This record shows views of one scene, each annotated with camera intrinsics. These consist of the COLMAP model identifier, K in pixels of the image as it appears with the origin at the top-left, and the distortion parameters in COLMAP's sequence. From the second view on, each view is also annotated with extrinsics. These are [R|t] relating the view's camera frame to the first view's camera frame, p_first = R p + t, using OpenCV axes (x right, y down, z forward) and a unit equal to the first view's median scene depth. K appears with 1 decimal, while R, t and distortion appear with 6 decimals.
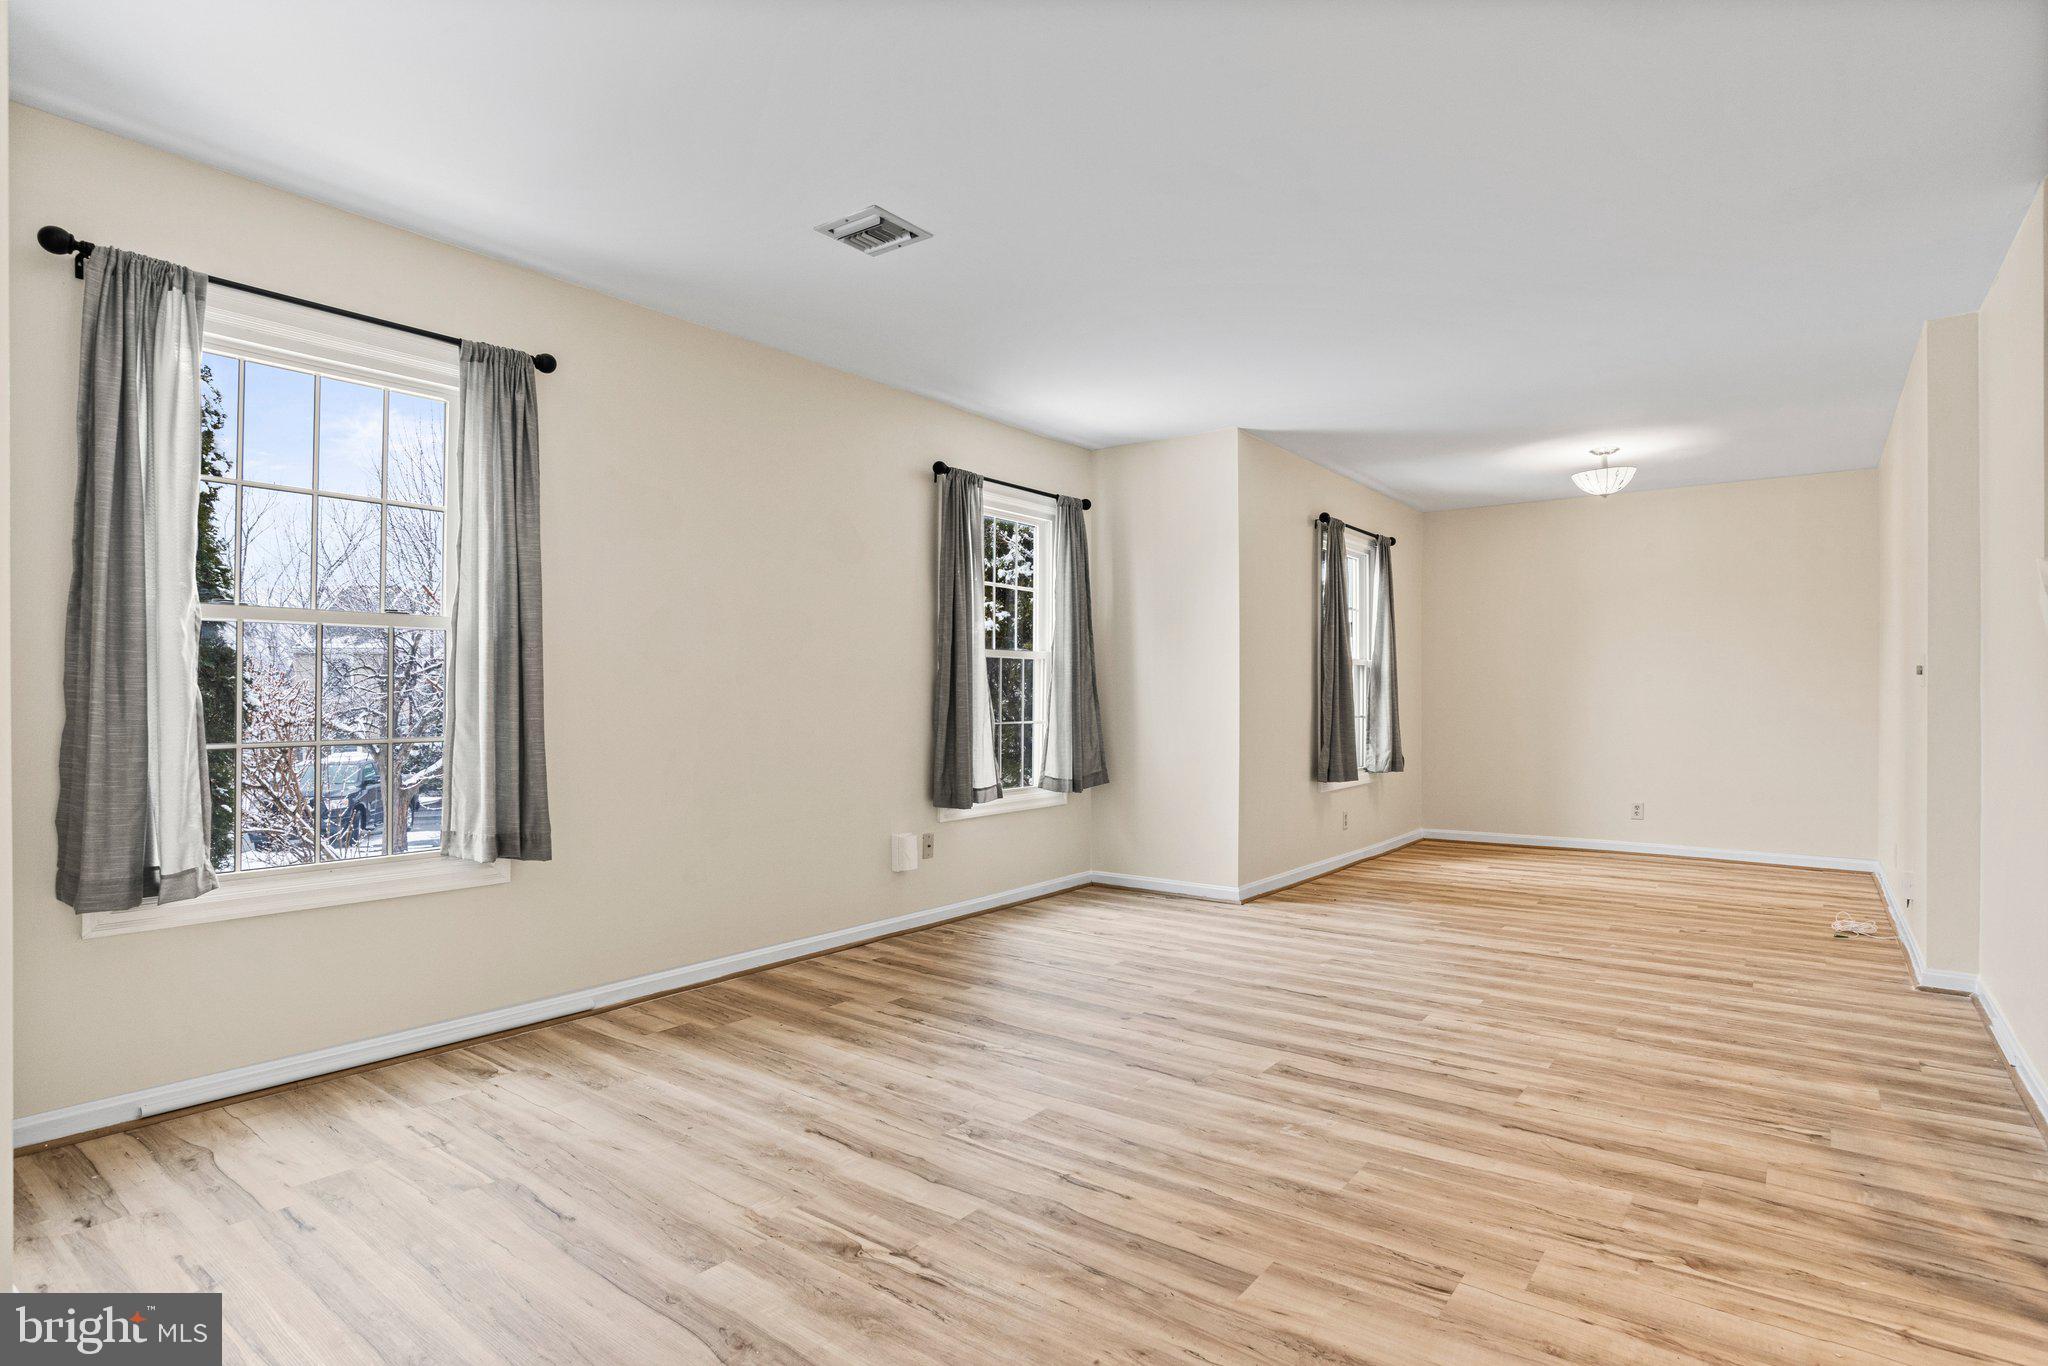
lens RADIAL K [[1051.4, 0, 1034.6], [0, 1051.4, 685.7], [0, 0, 1]] dist [-0.051336, 0.021473]
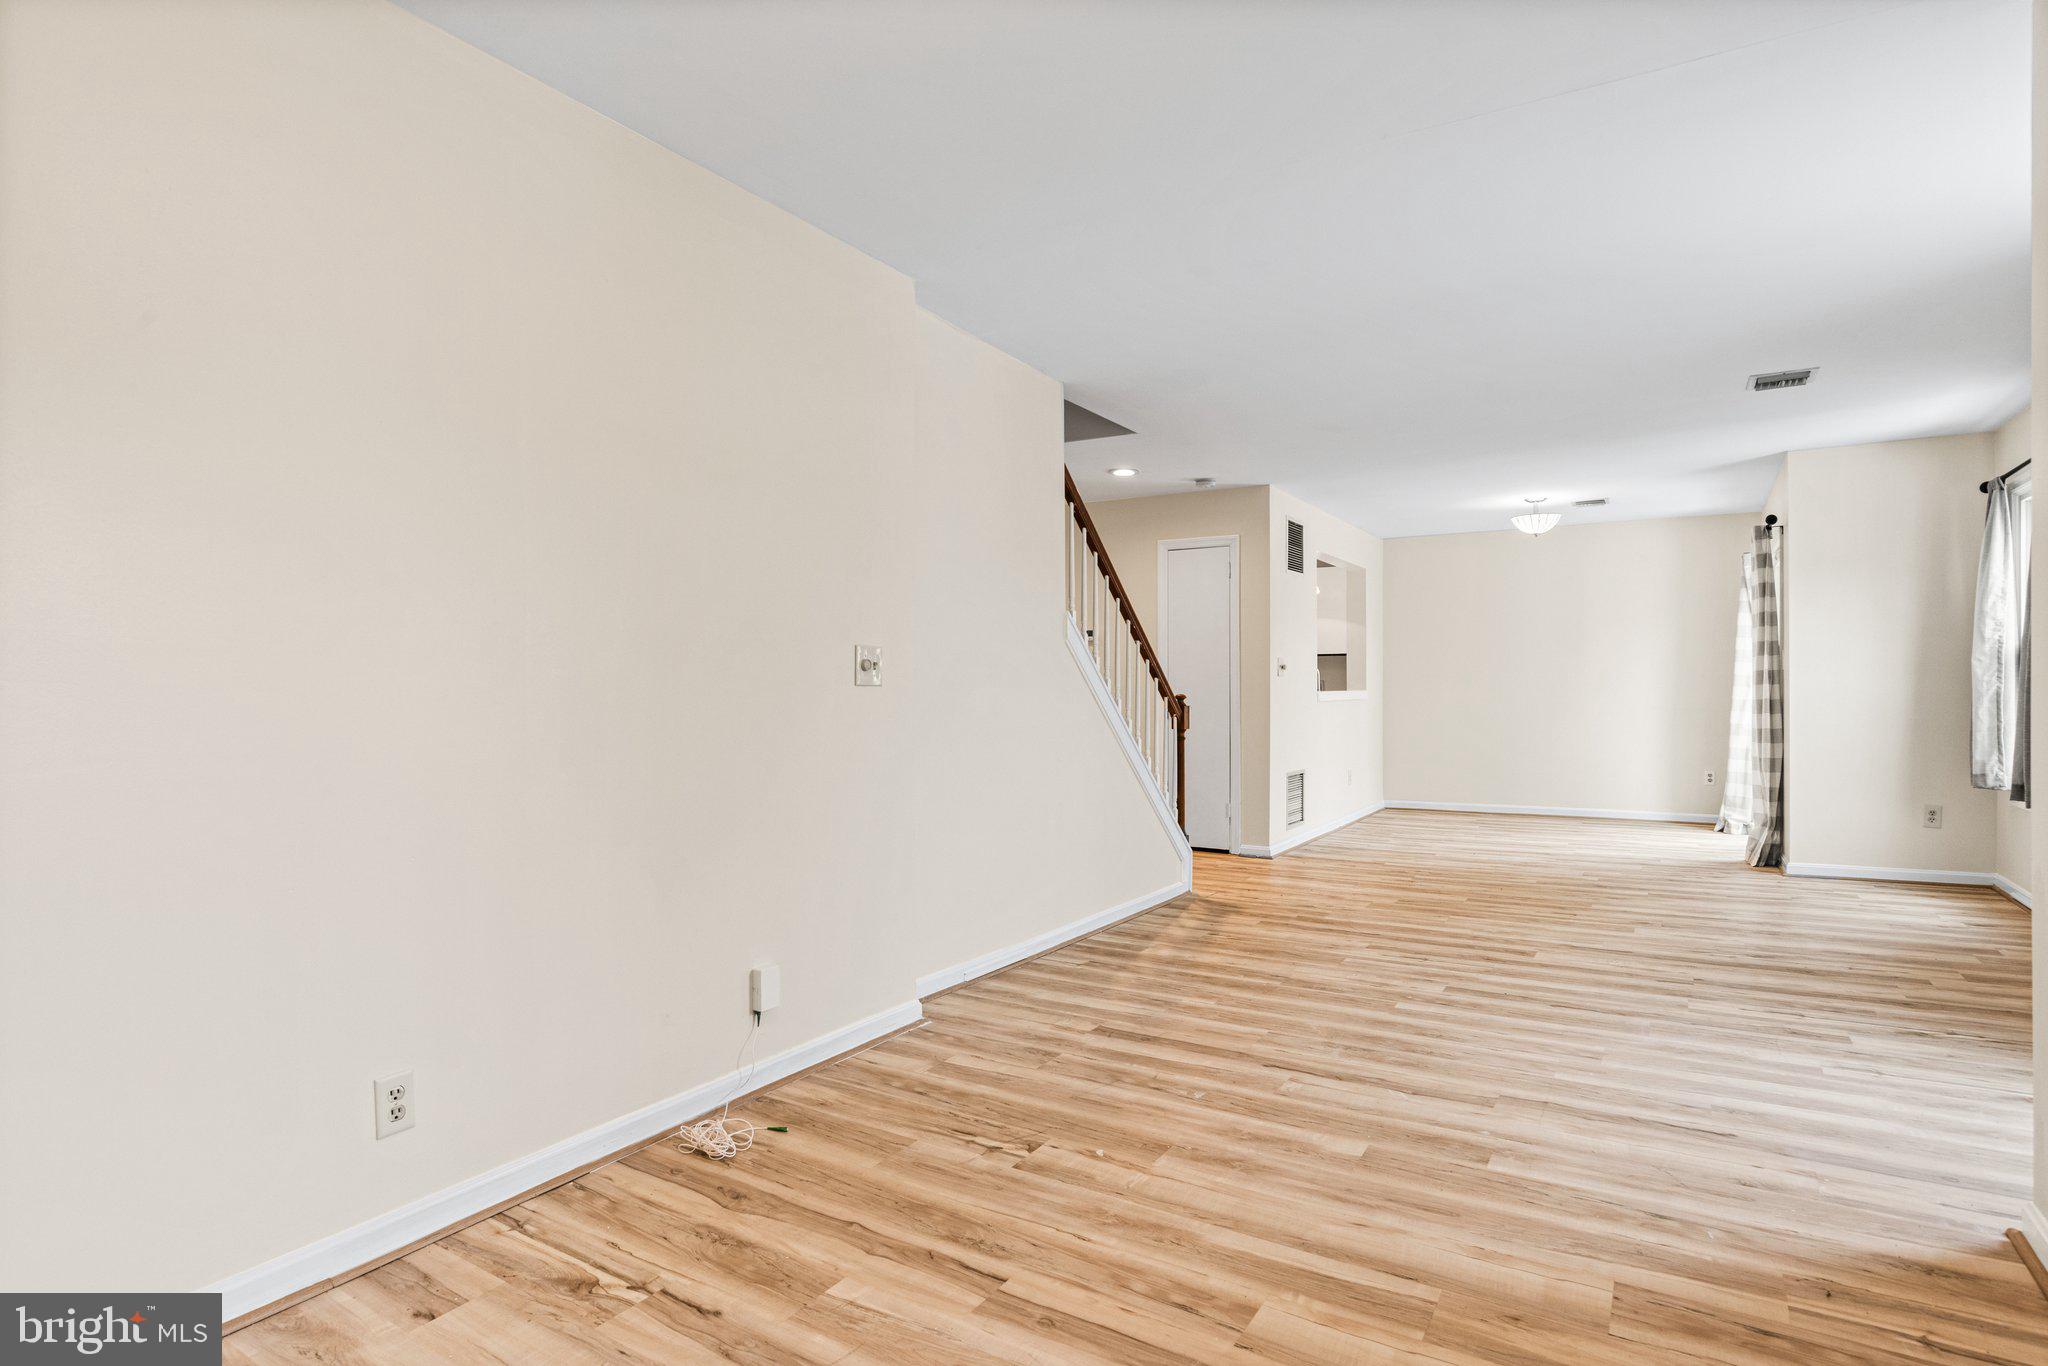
lens RADIAL K [[1051.4, 0, 1030.9], [0, 1051.4, 690.2], [0, 0, 1]] dist [-0.051336, 0.021473]
pose [[-0.996114, 0.004227, -0.087967, 1.038031], [0.004835, 0.999966, -0.006709, 0.011938], [0.087935, -0.007108, -0.996101, 2.356933]]
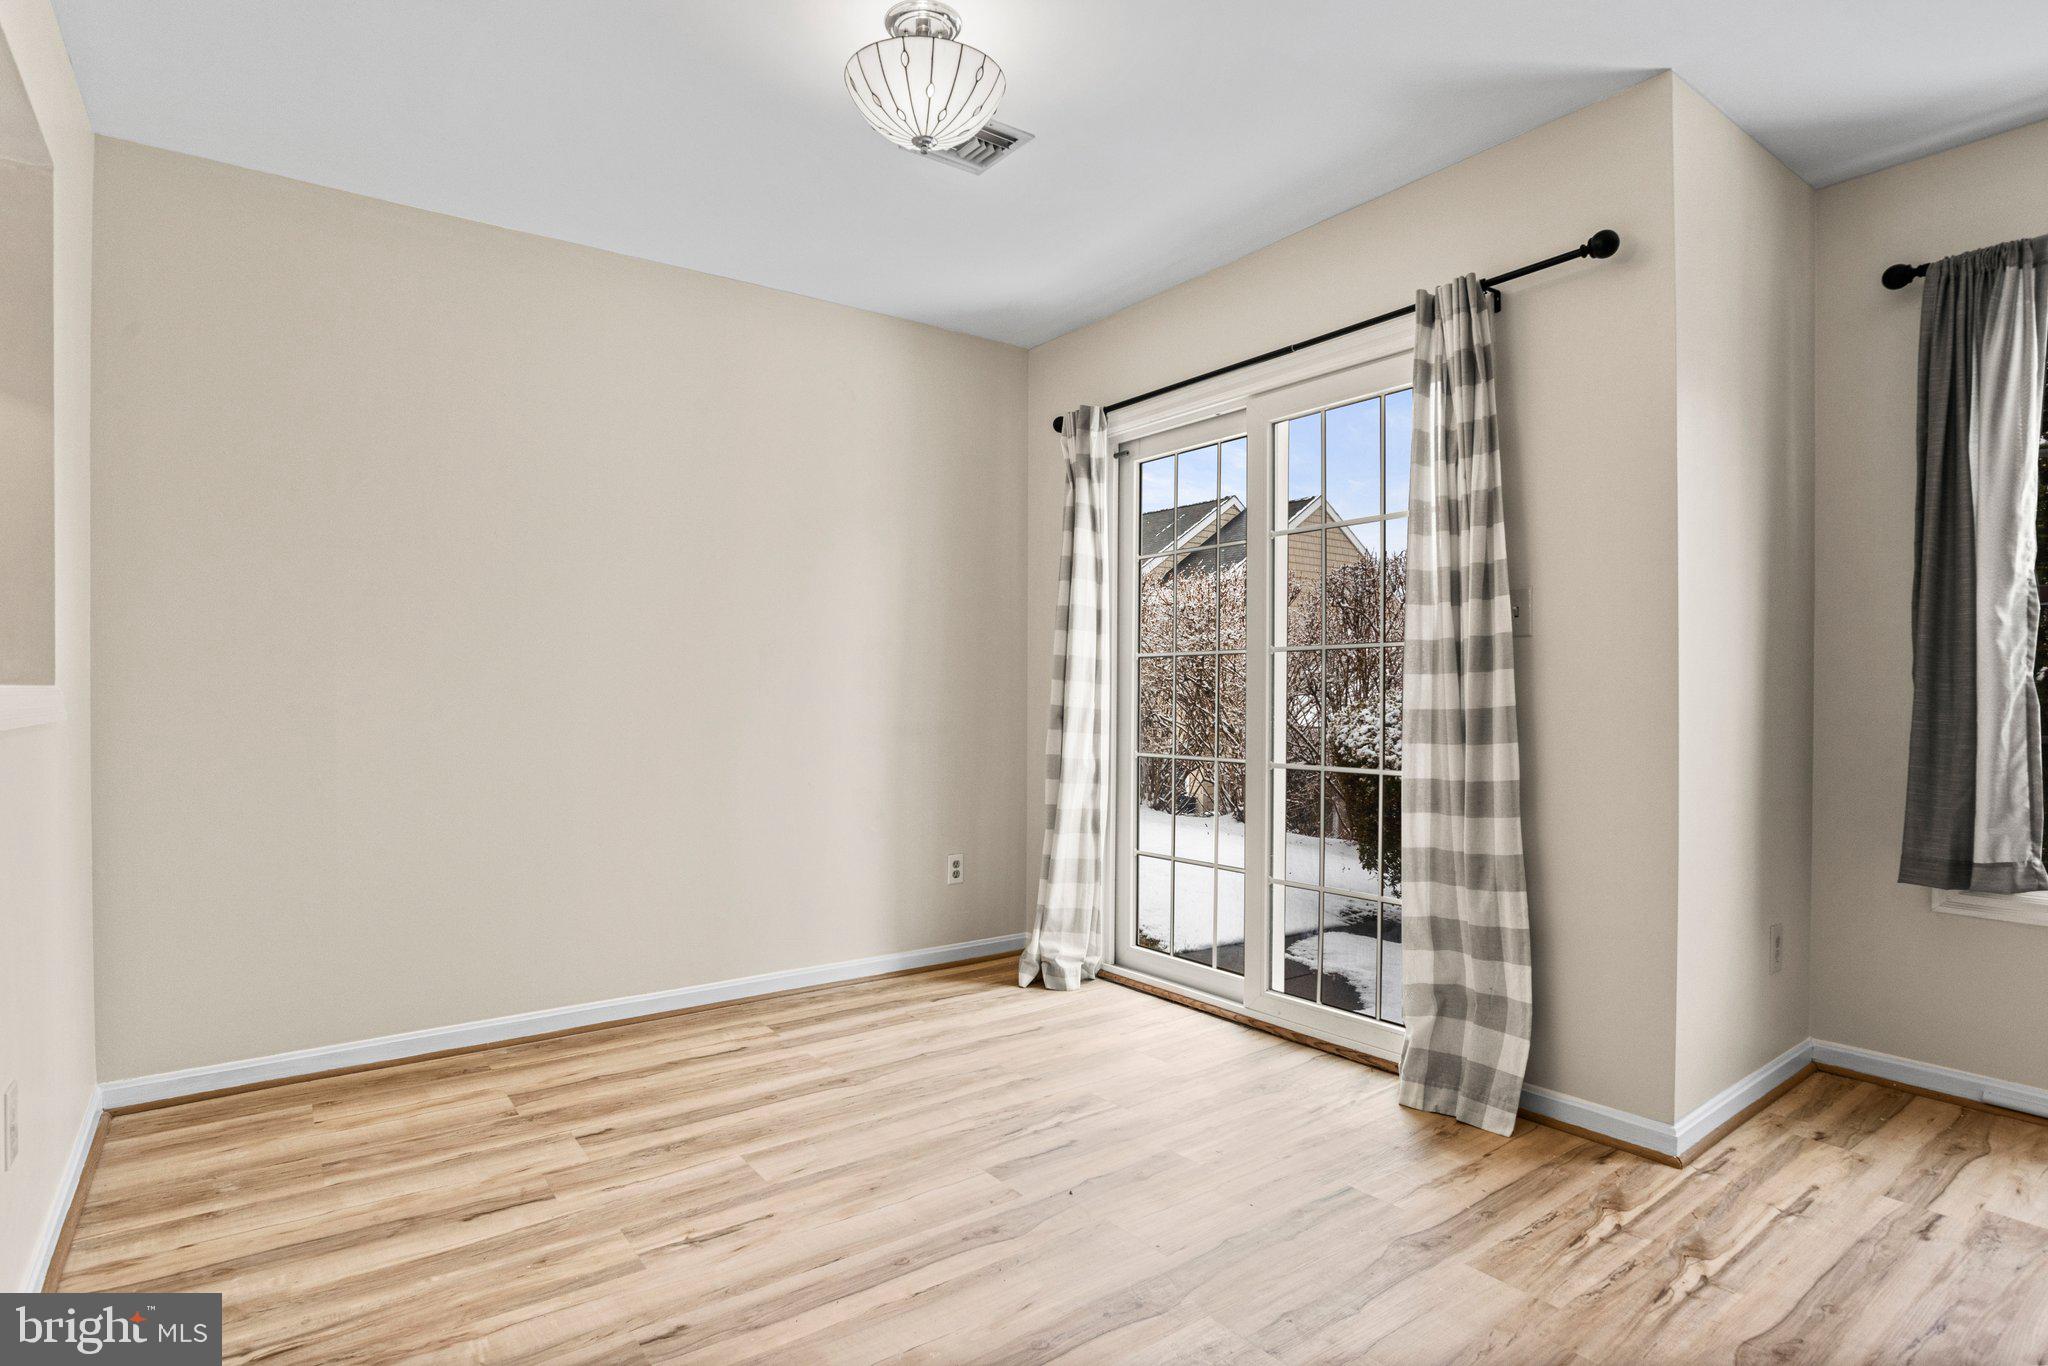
lens RADIAL K [[1051.4, 0, 1047.1], [0, 1051.4, 710.8], [0, 0, 1]] dist [-0.051336, 0.021473]
pose [[-0.289828, 0.020297, -0.956863, 0.293590], [0.011139, 0.999779, 0.017834, 0.006081], [0.957014, -0.005490, -0.289990, 0.333948]]
